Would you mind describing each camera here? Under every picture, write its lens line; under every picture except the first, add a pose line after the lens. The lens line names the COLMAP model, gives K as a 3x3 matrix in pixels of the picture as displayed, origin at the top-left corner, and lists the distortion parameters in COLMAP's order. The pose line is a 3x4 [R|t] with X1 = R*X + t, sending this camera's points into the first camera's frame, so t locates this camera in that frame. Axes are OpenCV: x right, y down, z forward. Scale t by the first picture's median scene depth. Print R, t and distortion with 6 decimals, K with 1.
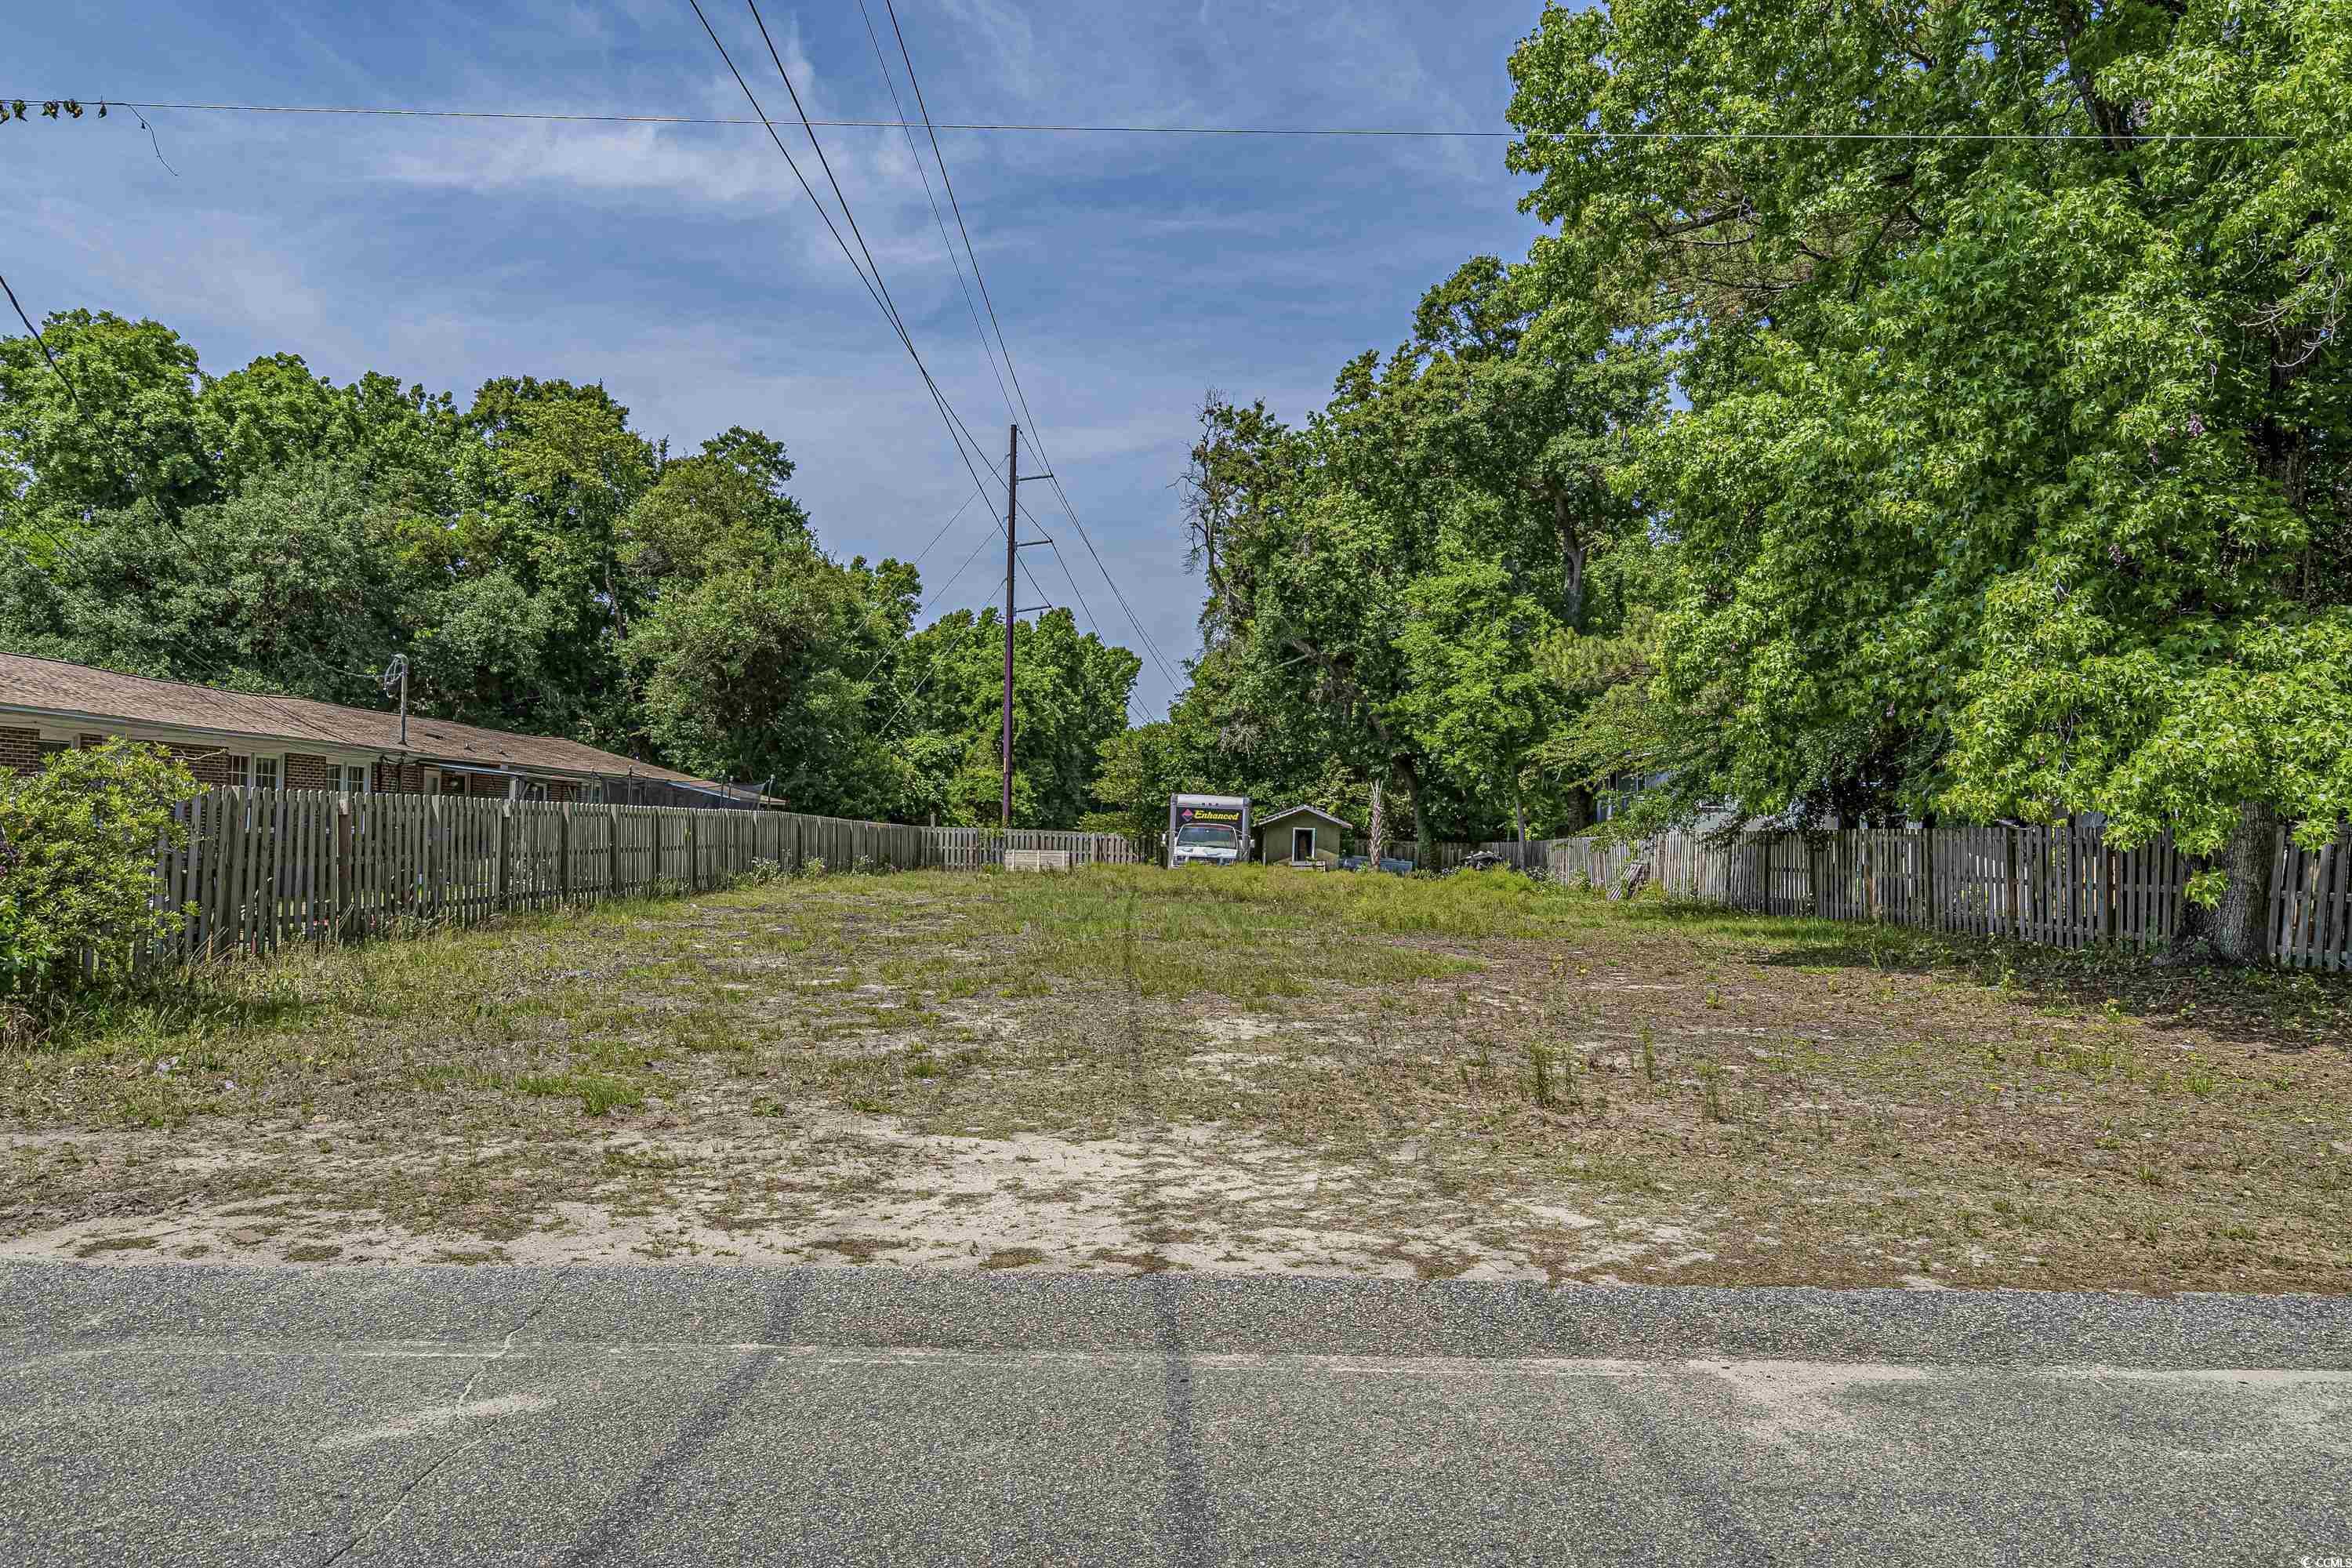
lens RADIAL K [[1425.0, 0, 1174.4], [0, 1425.0, 844.2], [0, 0, 1]] dist [0.010926, 0.002105]
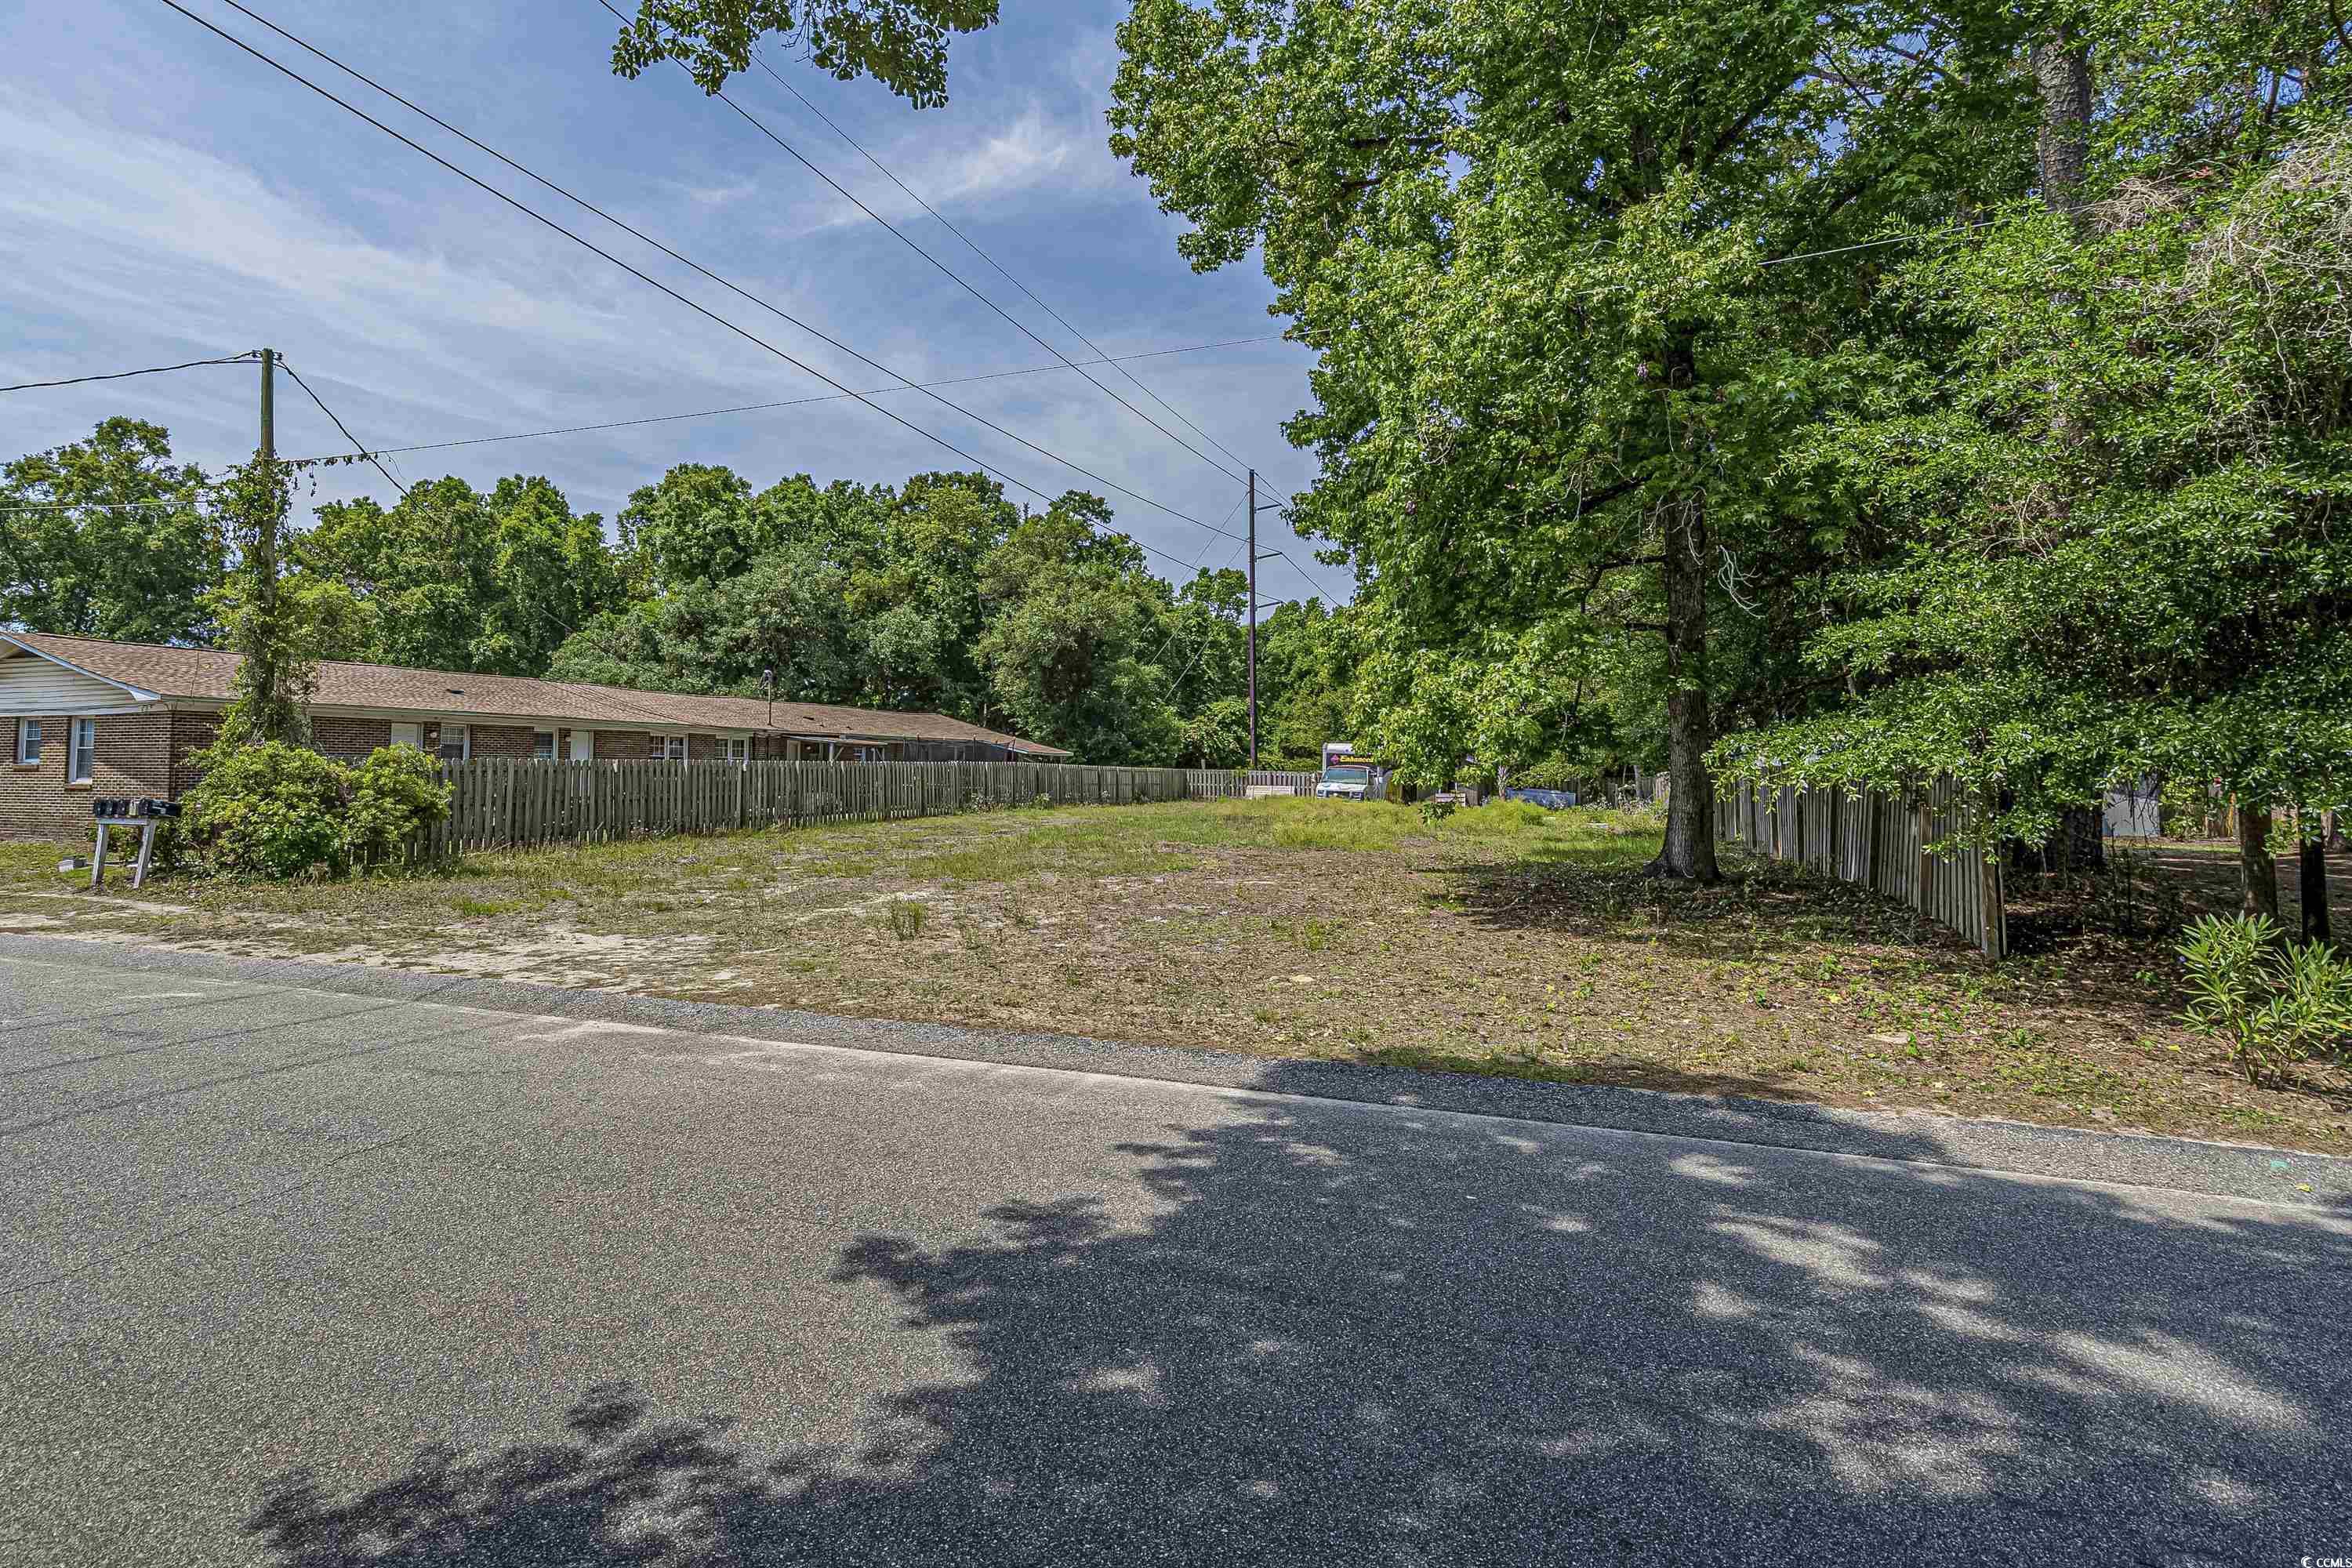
lens RADIAL K [[1128.0, 0, 1128.3], [0, 1128.0, 744.9], [0, 0, 1]] dist [0.000552, -0.000033]
pose [[0.940032, -0.020620, -0.340463, 0.170042], [0.009830, 0.999394, -0.033384, -0.000434], [0.340945, 0.028035, 0.939665, -0.039260]]
